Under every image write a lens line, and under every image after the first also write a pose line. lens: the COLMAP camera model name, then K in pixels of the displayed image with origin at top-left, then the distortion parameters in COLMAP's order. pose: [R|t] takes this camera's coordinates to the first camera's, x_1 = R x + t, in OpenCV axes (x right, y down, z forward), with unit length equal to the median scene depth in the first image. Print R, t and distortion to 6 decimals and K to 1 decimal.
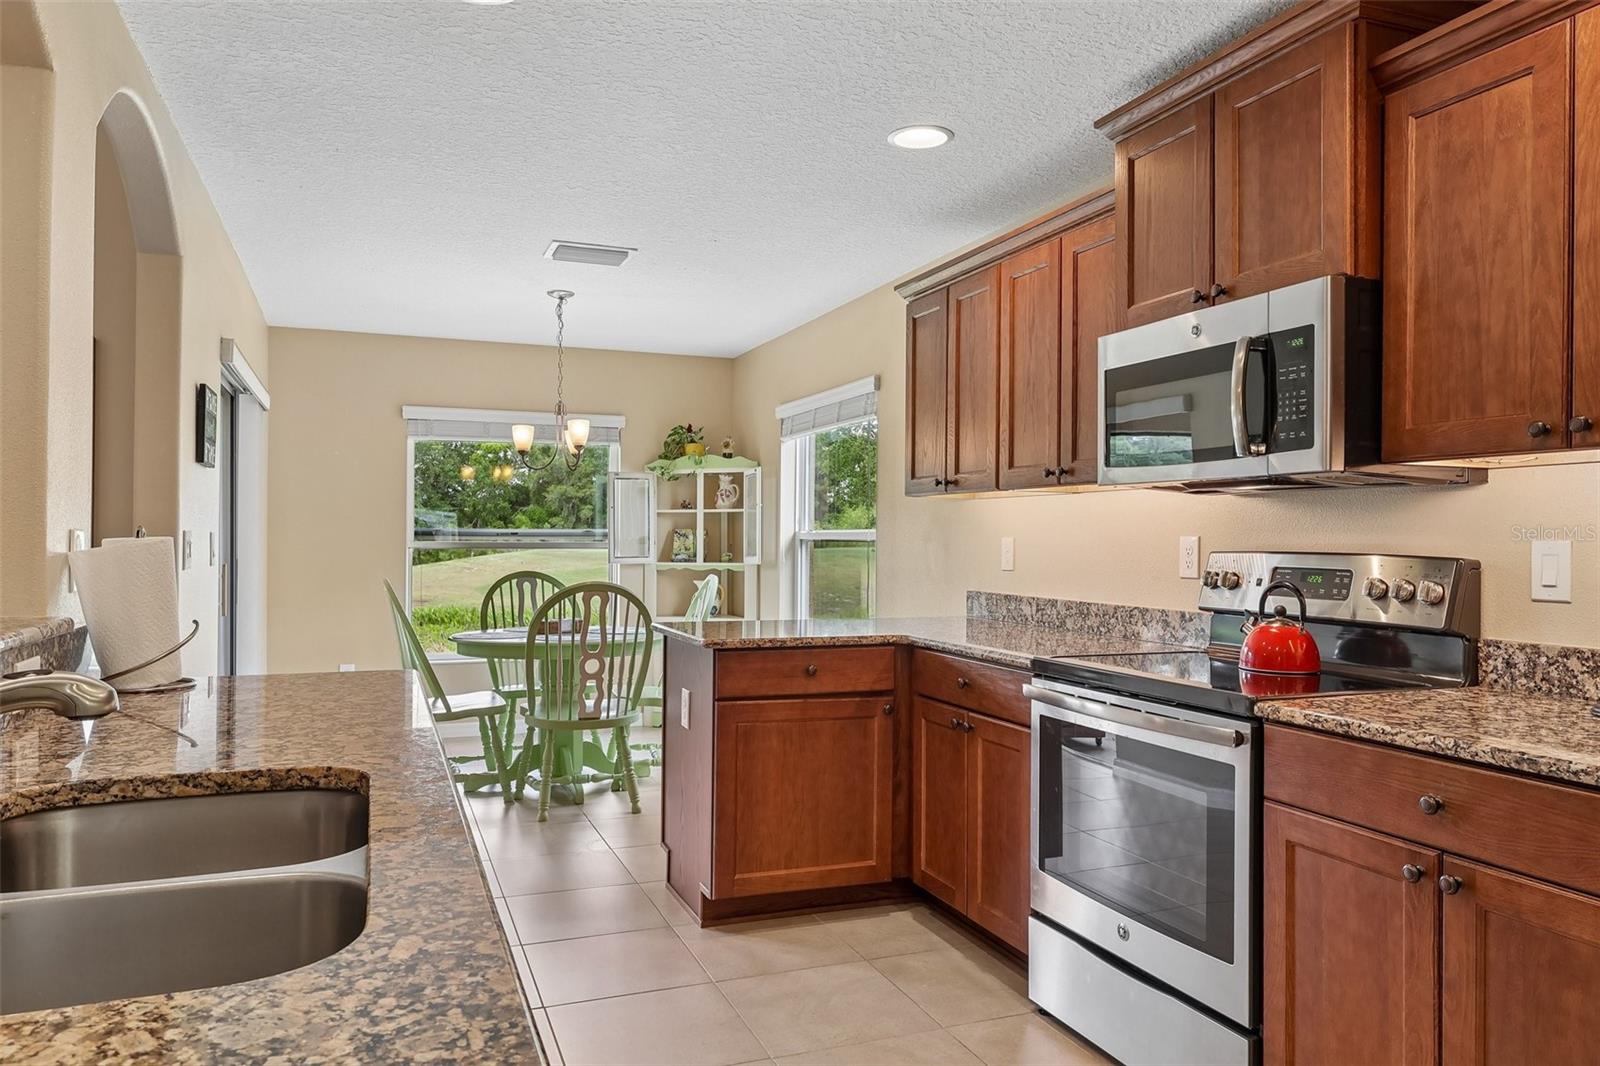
lens RADIAL K [[1098.9, 0, 796.7], [0, 1098.9, 533.2], [0, 0, 1]] dist [0.019812, -0.004680]
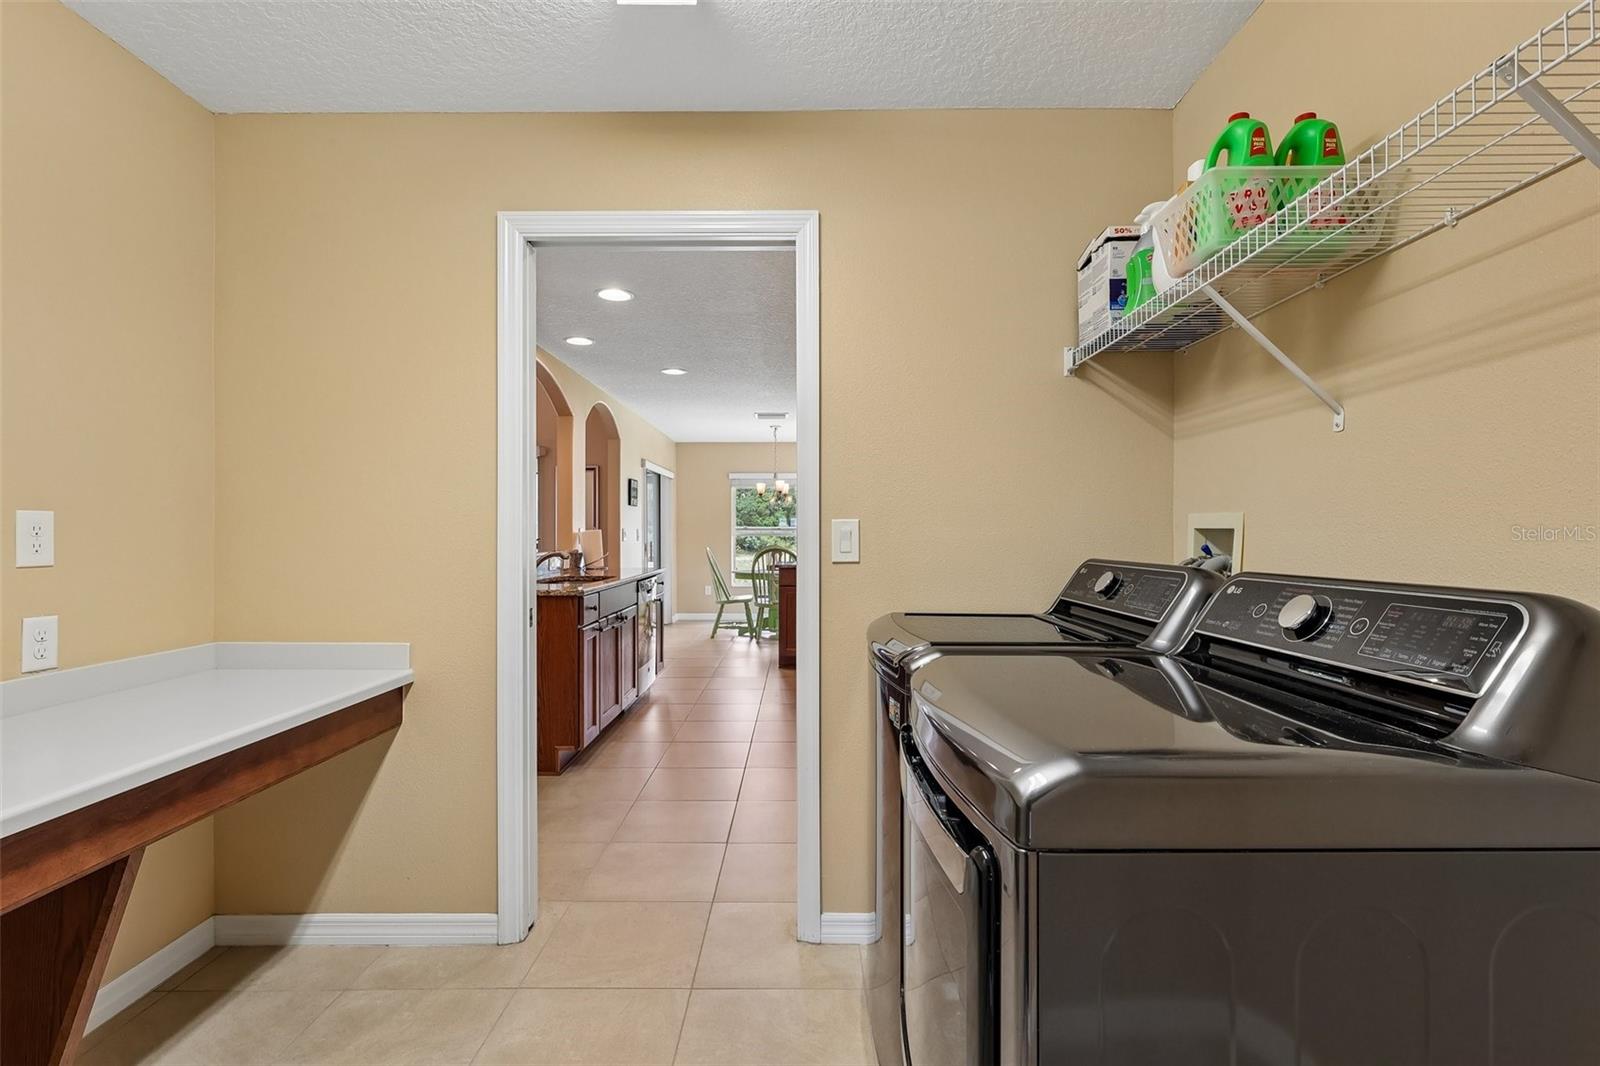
lens RADIAL K [[740.7, 0, 800.0], [0, 740.7, 536.2], [0, 0, 1]] dist [-0.000039, -0.000737]
pose [[0.931180, -0.005391, -0.364519, 0.468873], [0.008465, 0.999941, 0.006834, 0.008378], [0.364460, -0.009450, 0.931171, -0.526001]]
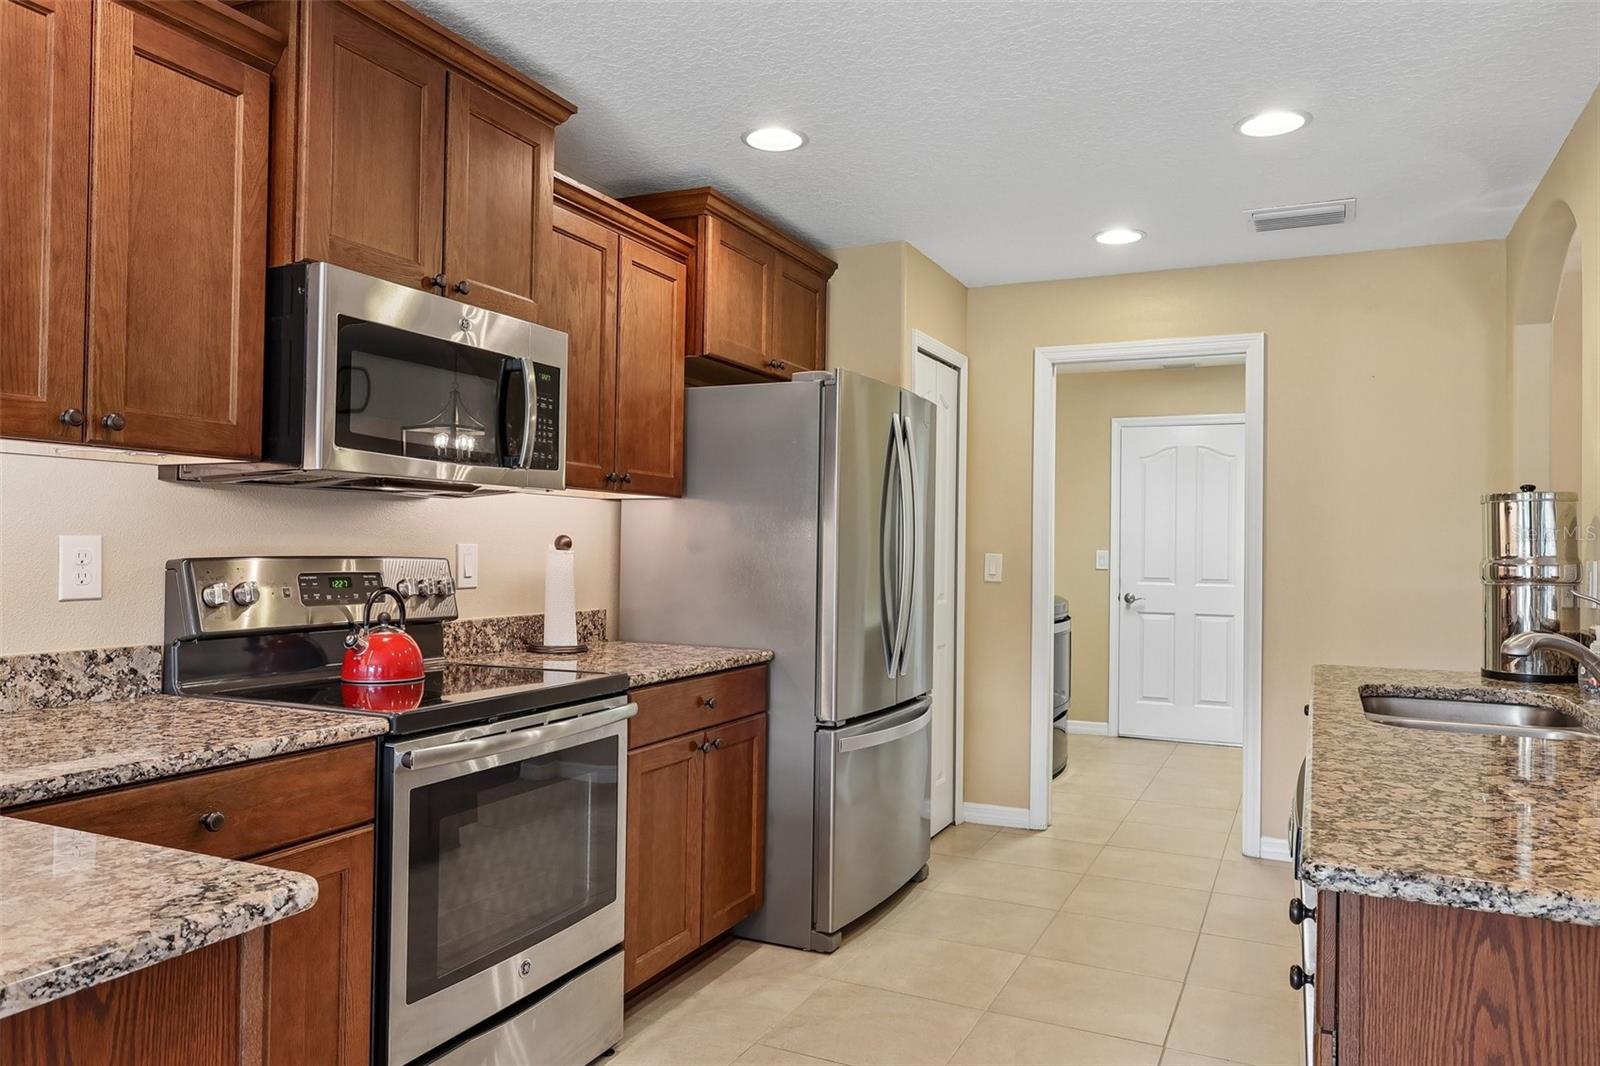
lens RADIAL K [[1098.9, 0, 798.1], [0, 1098.9, 533.4], [0, 0, 1]] dist [0.019812, -0.004680]
pose [[-0.687301, -0.005919, 0.726349, -0.284355], [-0.020455, 0.999728, -0.011209, 0.000177], [-0.726085, -0.022561, -0.687235, 0.786007]]
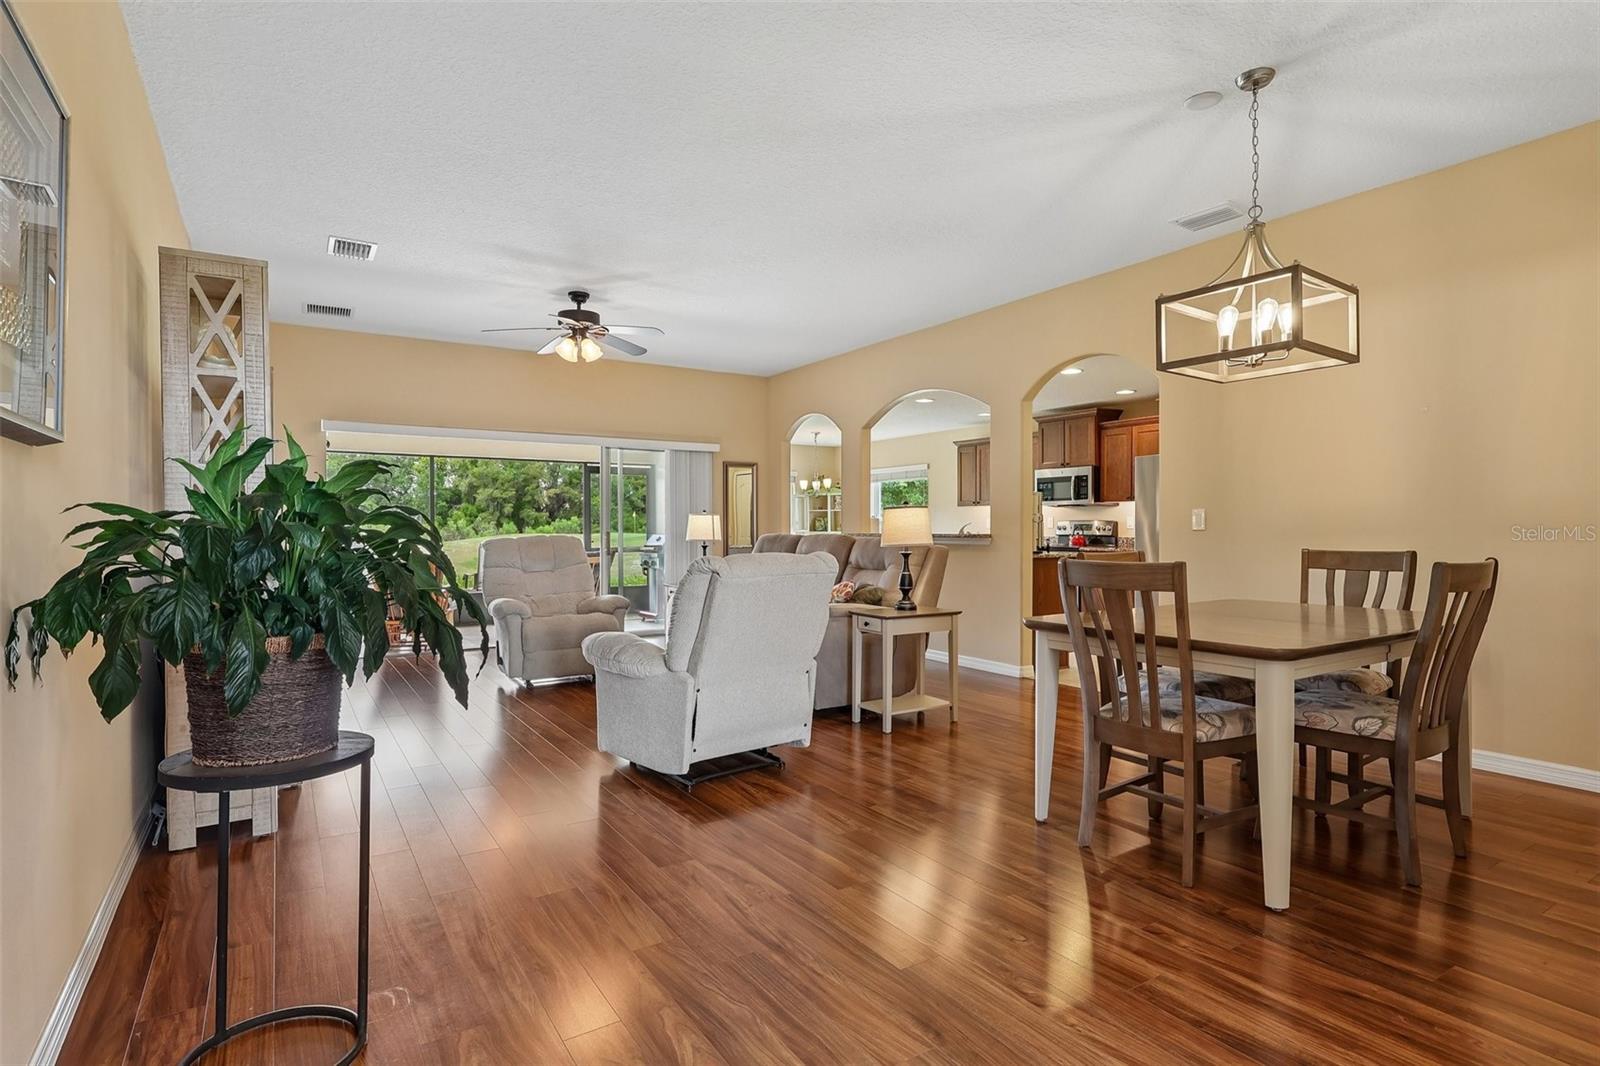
lens RADIAL K [[810.3, 0, 799.1], [0, 810.3, 527.3], [0, 0, 1]] dist [0.002920, 0.000012]
pose [[0.980718, -0.008945, 0.195225, -0.748813], [0.007882, 0.999950, 0.006220, 0.008852], [-0.195271, -0.004561, 0.980739, -1.146683]]
